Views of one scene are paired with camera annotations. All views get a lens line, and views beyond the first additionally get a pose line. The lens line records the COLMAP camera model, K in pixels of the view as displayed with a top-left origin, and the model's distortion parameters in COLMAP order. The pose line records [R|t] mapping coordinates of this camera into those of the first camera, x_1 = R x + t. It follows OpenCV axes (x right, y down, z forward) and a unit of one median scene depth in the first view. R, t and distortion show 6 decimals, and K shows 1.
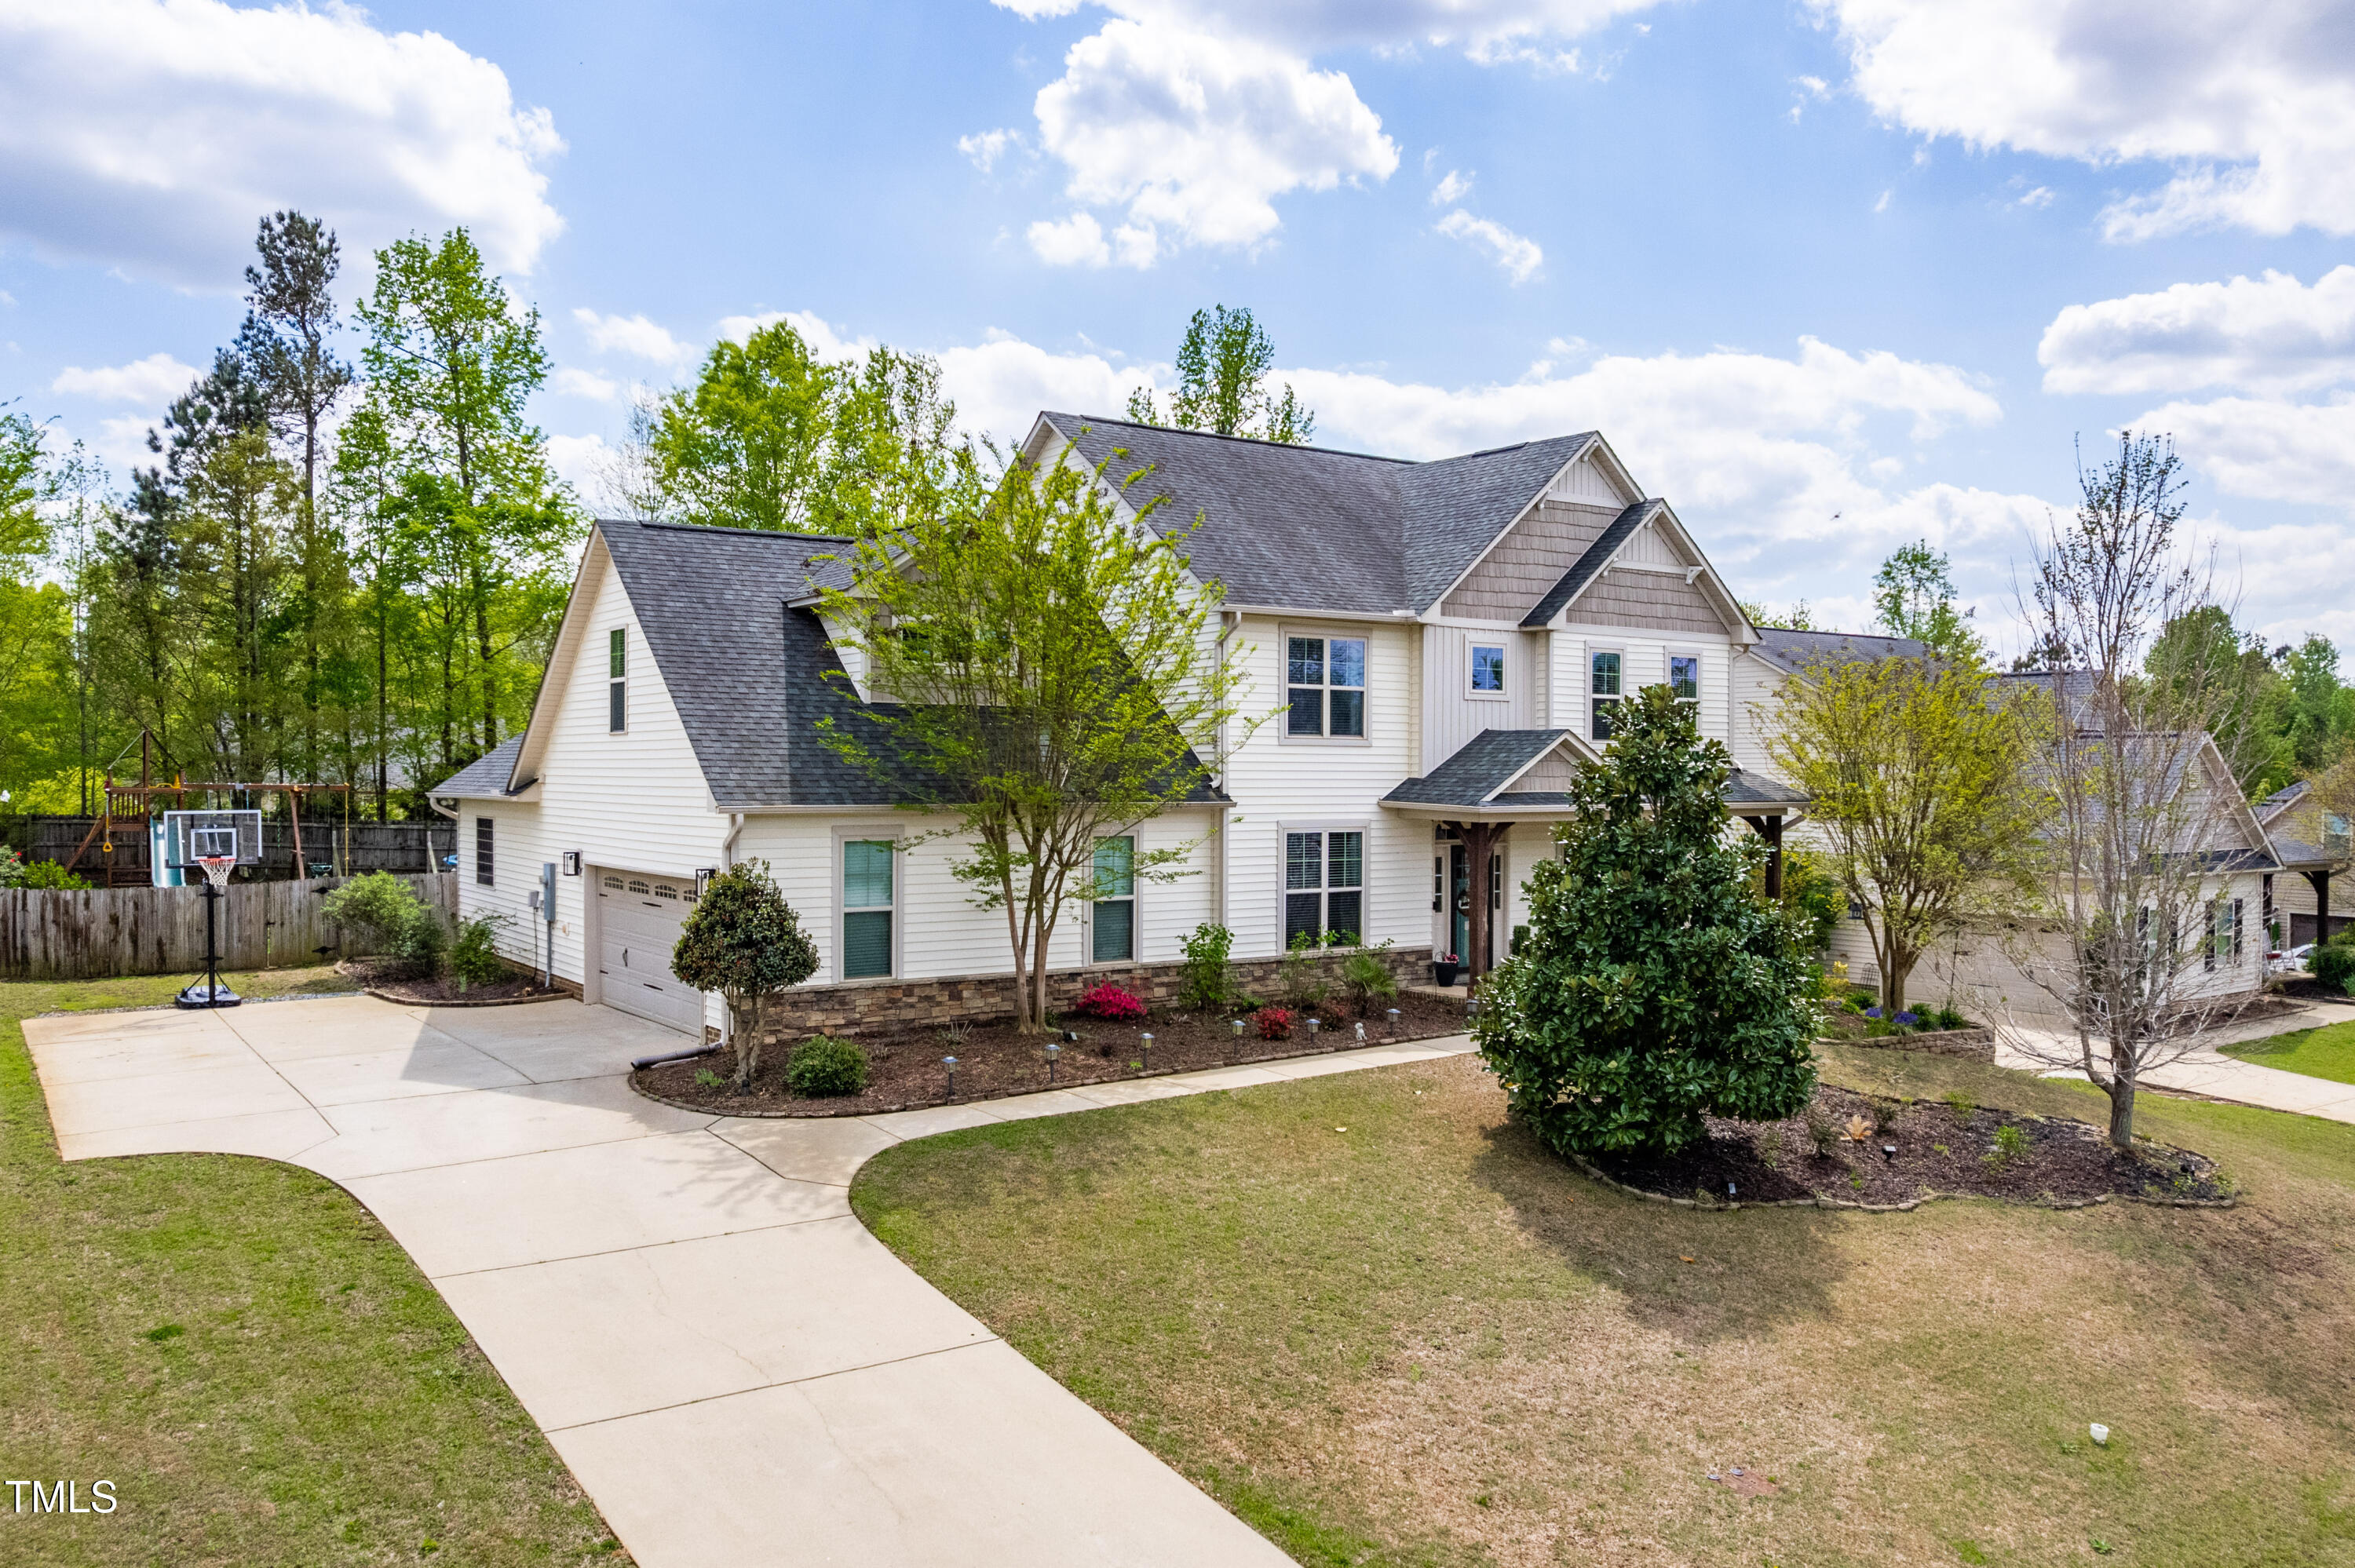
lens RADIAL K [[1766.9, 0, 1177.5], [0, 1766.9, 784.0], [0, 0, 1]] dist [-0.042682, 0.001278]
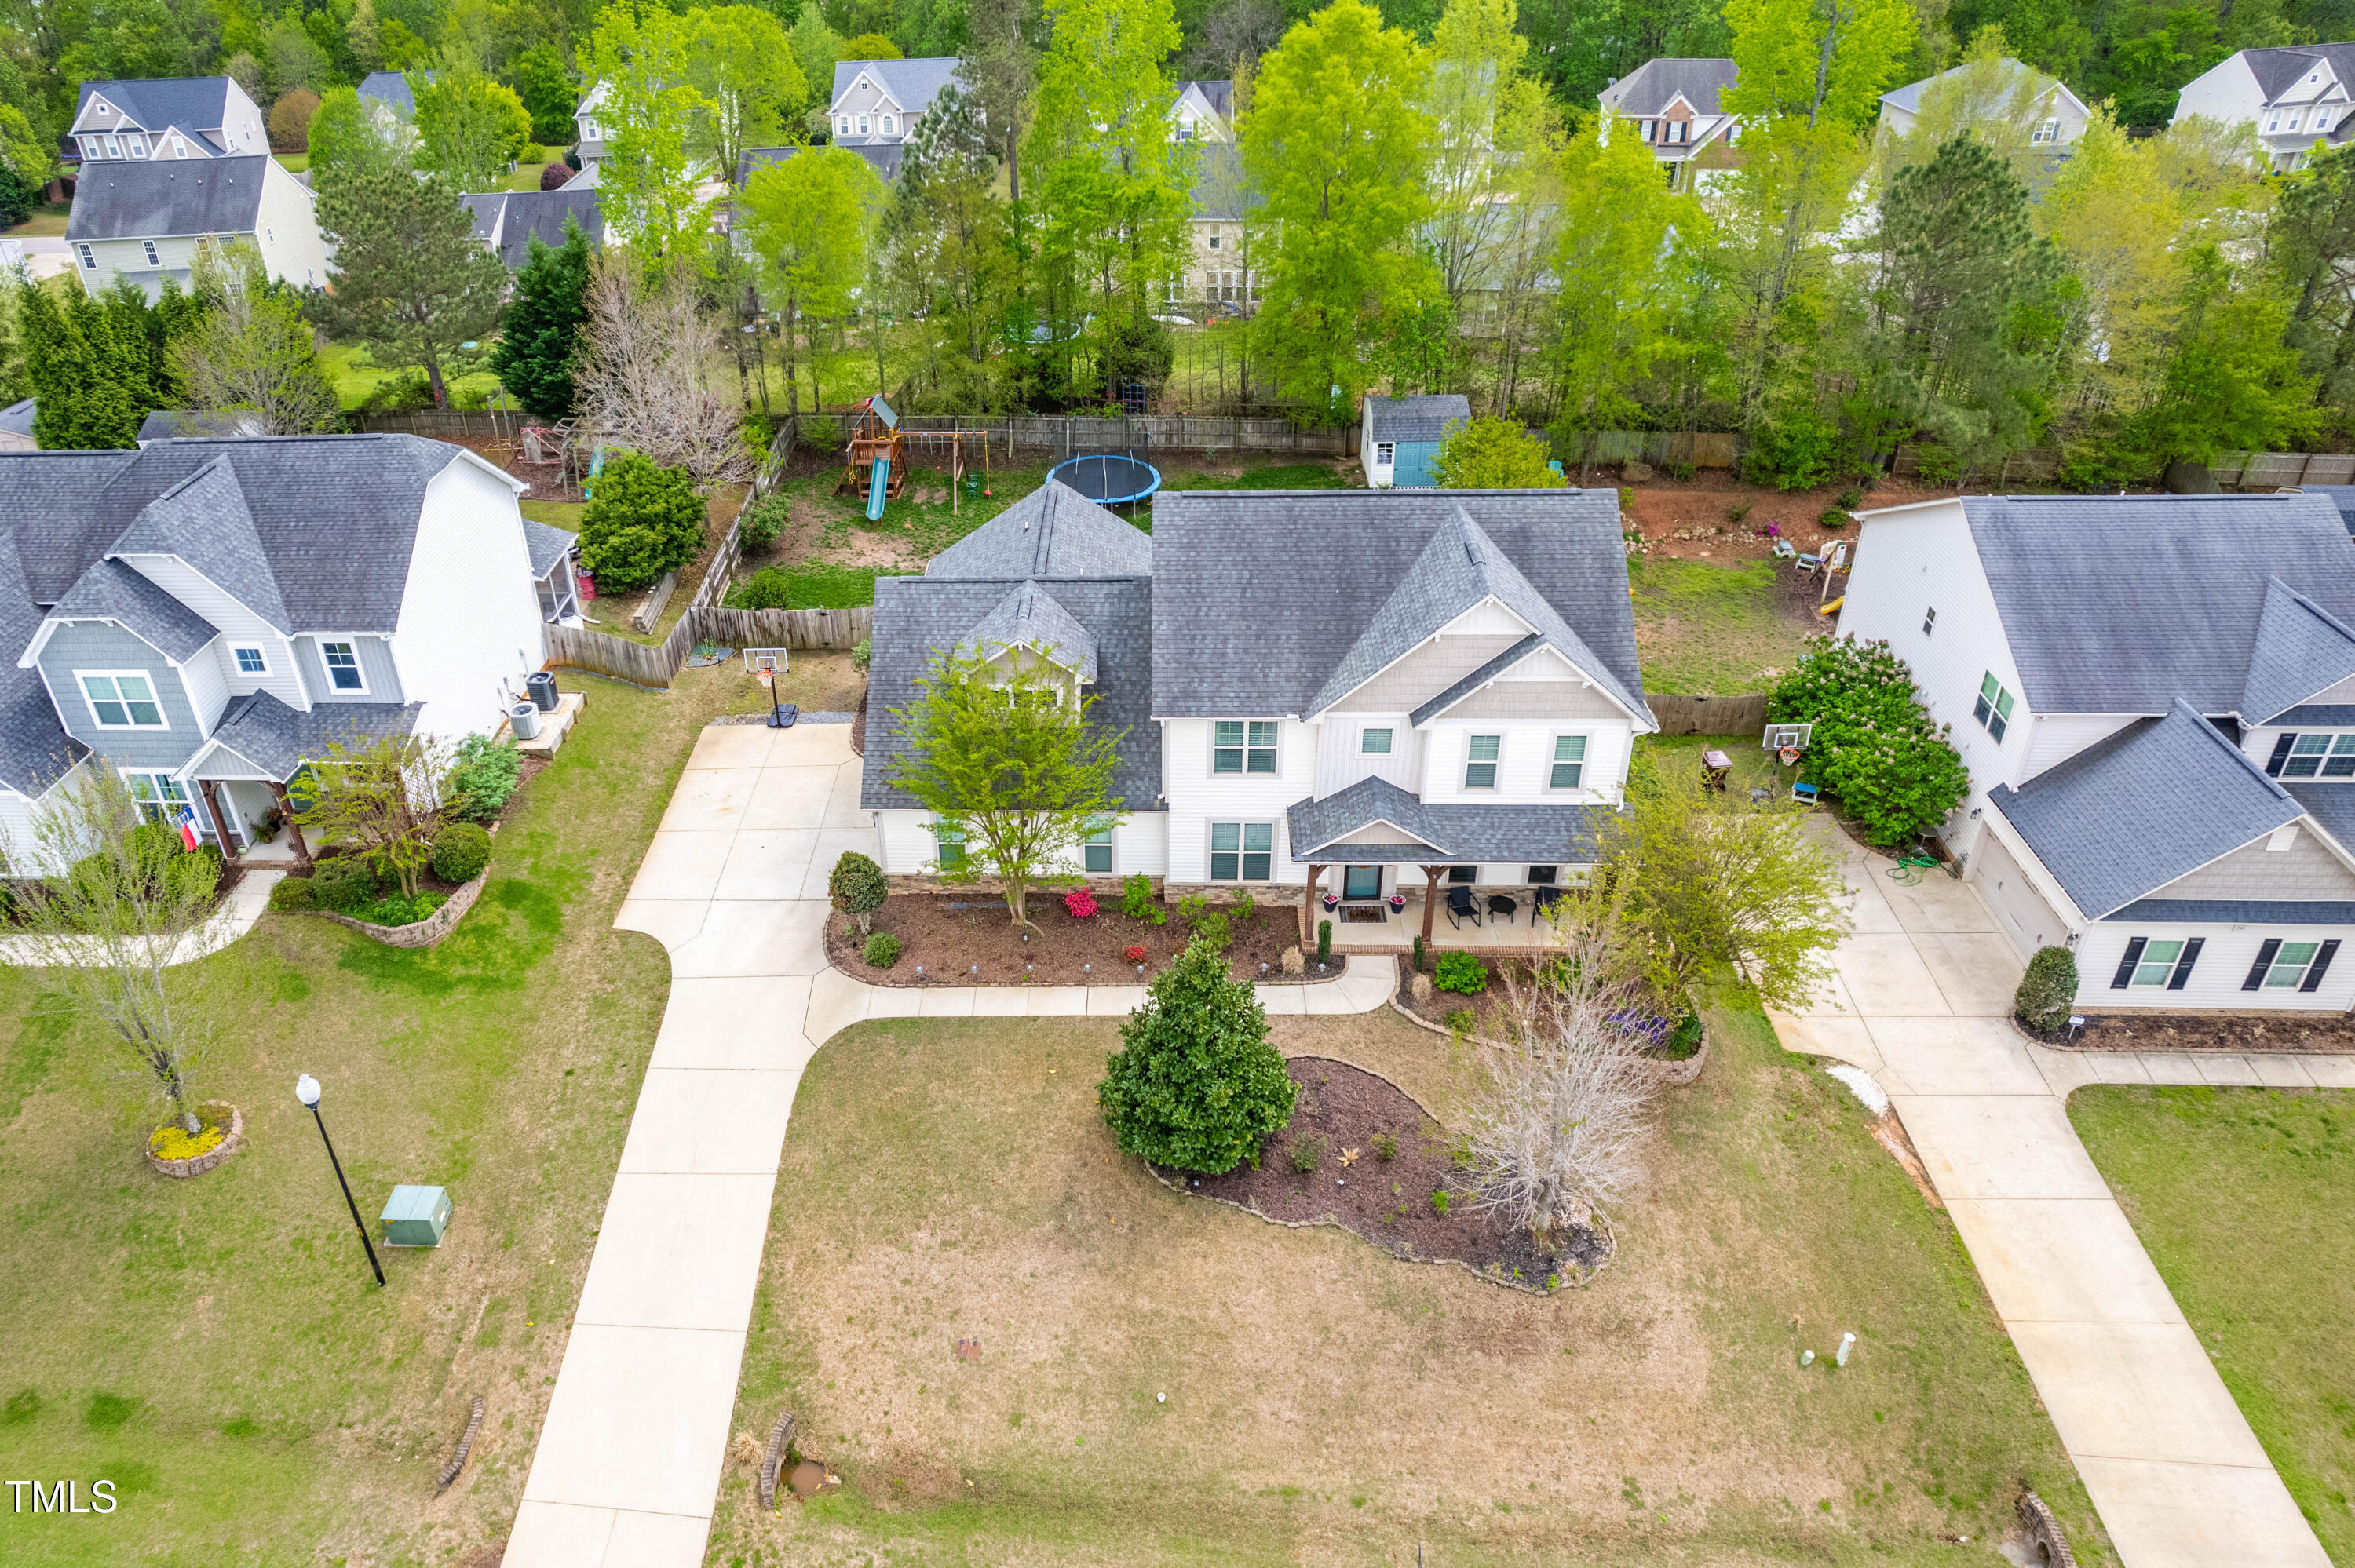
lens RADIAL K [[1527.2, 0, 1014.3], [0, 1527.2, 739.7], [0, 0, 1]] dist [-0.041197, 0.000337]
pose [[0.773878, 0.288445, -0.563838, 0.690388], [0.042437, 0.864650, 0.500579, -0.751492], [0.631912, -0.411315, 0.656893, -0.032697]]
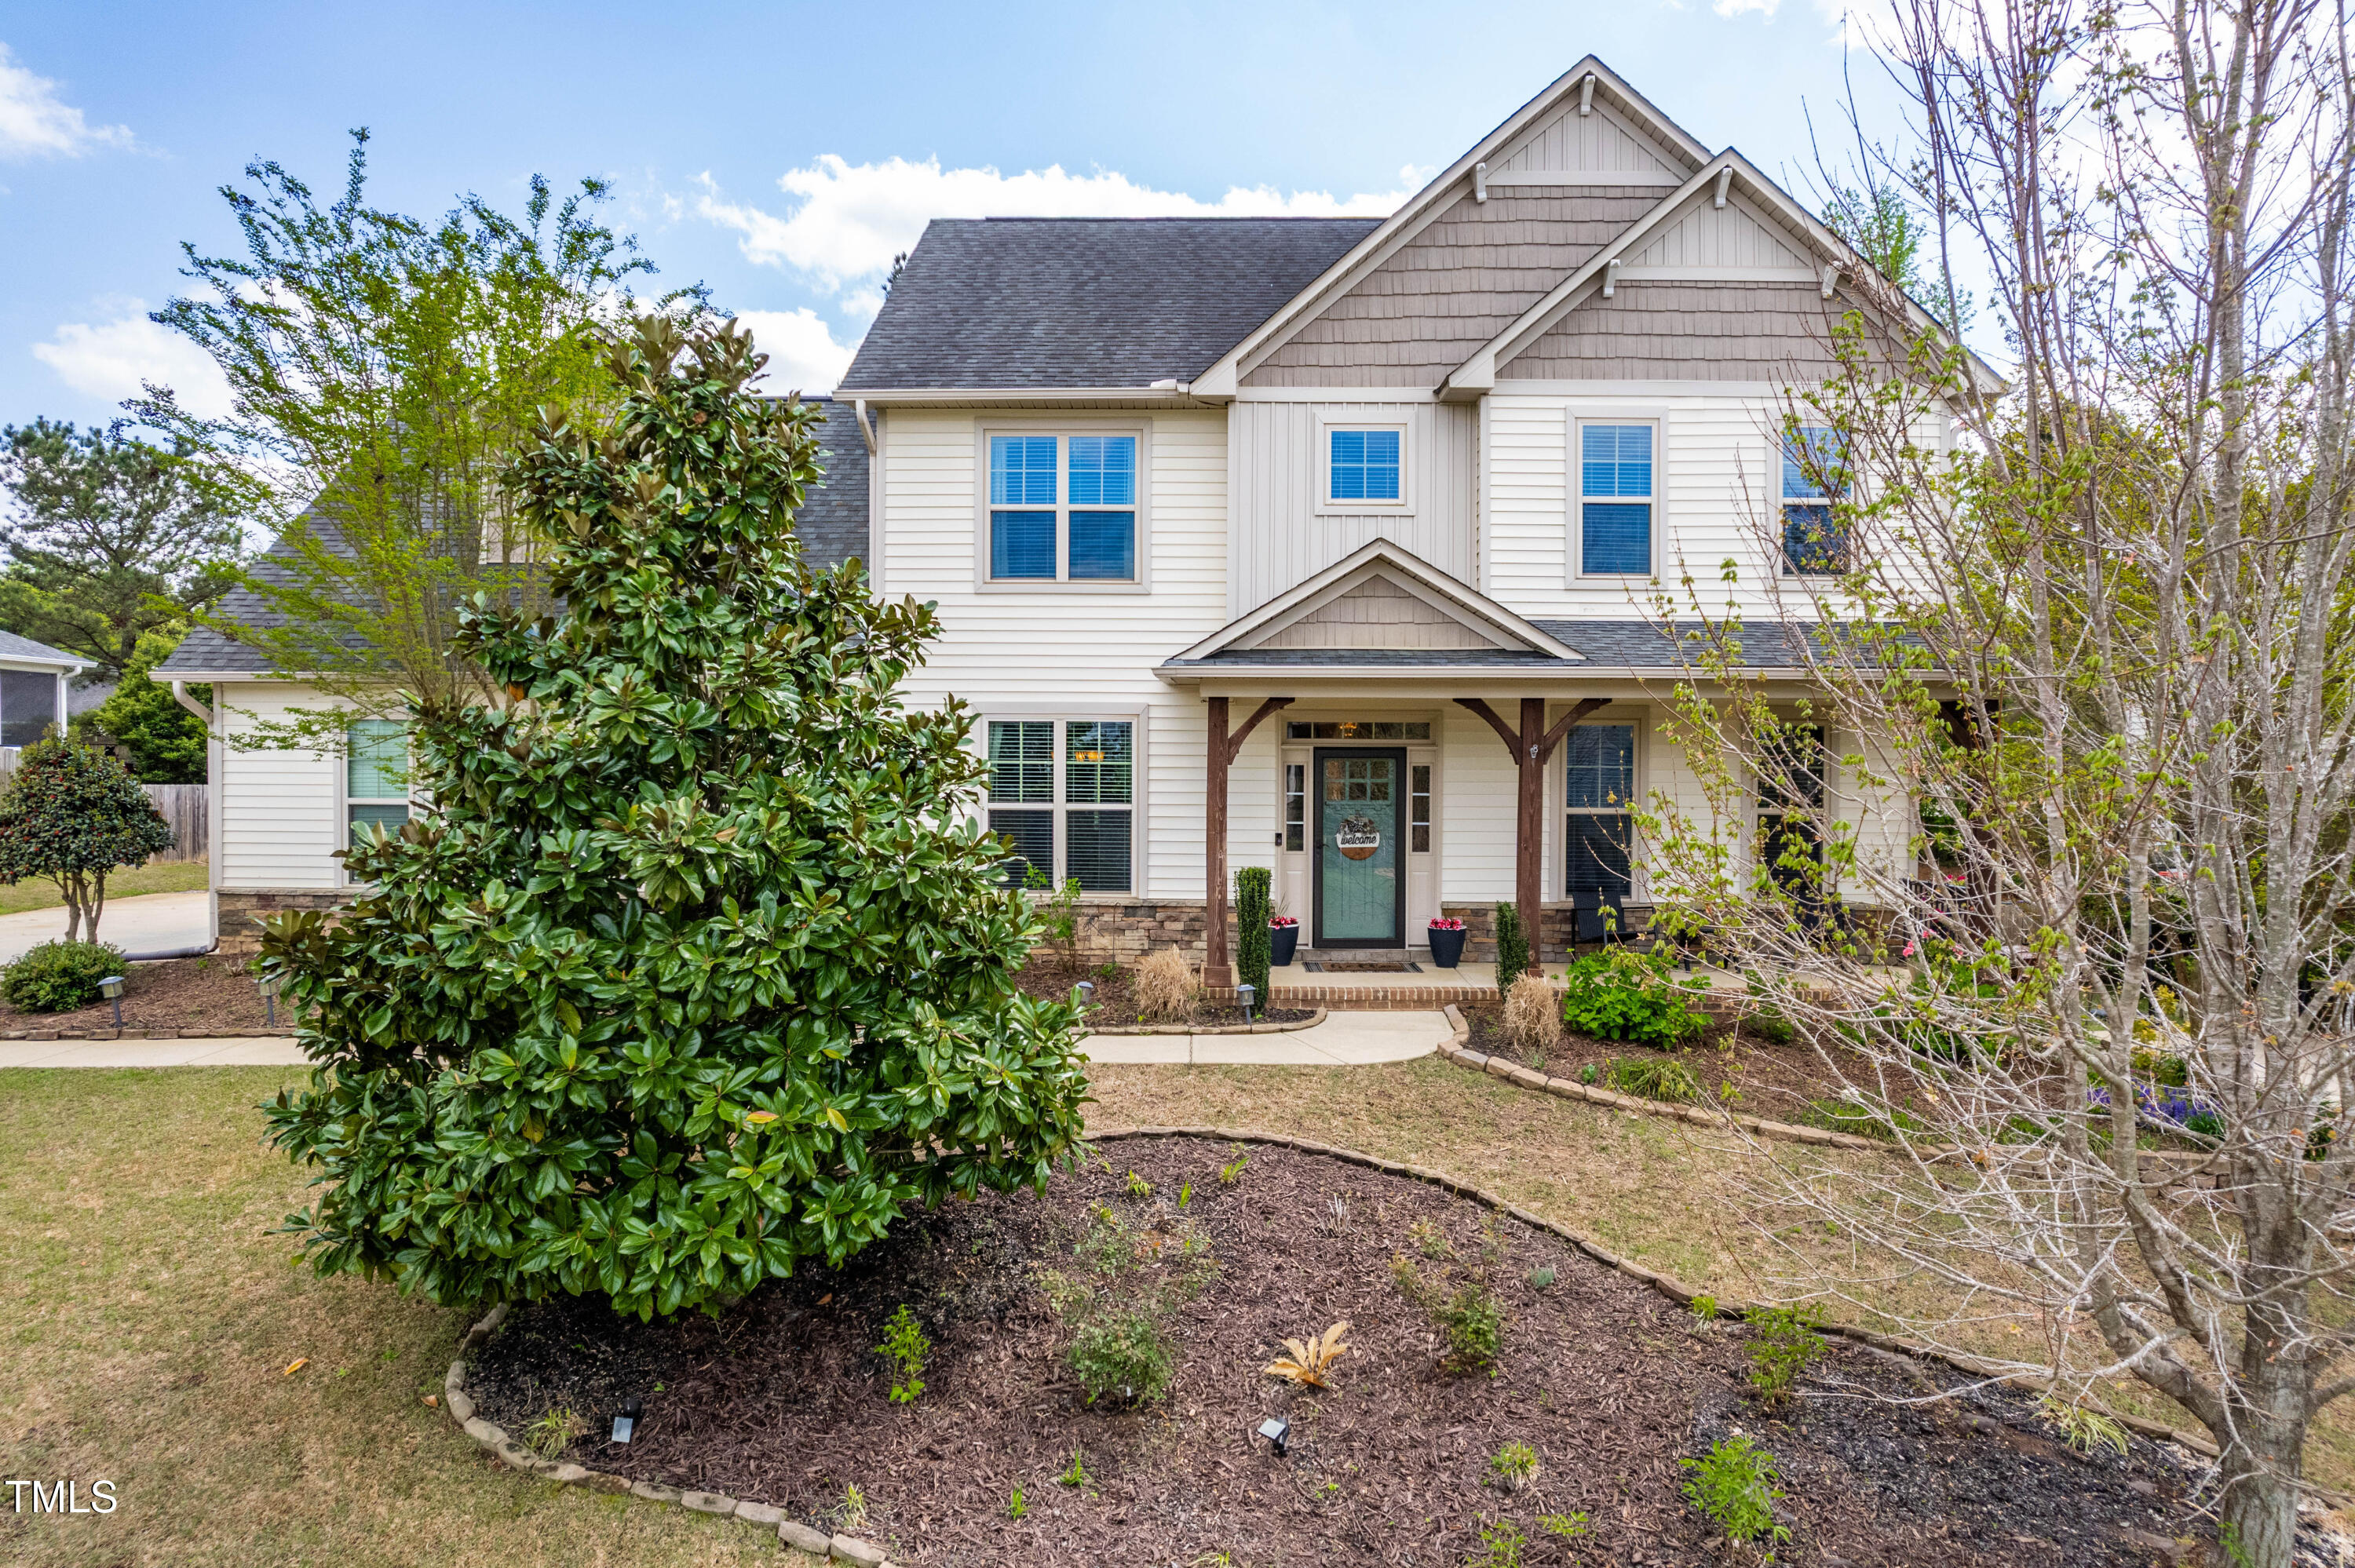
lens RADIAL K [[1499.2, 0, 1177.5], [0, 1499.2, 784.0], [0, 0, 1]] dist [-0.044411, 0.001863]
pose [[0.812322, 0.008643, -0.583145, 0.451862], [-0.006878, 0.999963, 0.005240, 0.047658], [0.583168, -0.000246, 0.812351, 0.553588]]
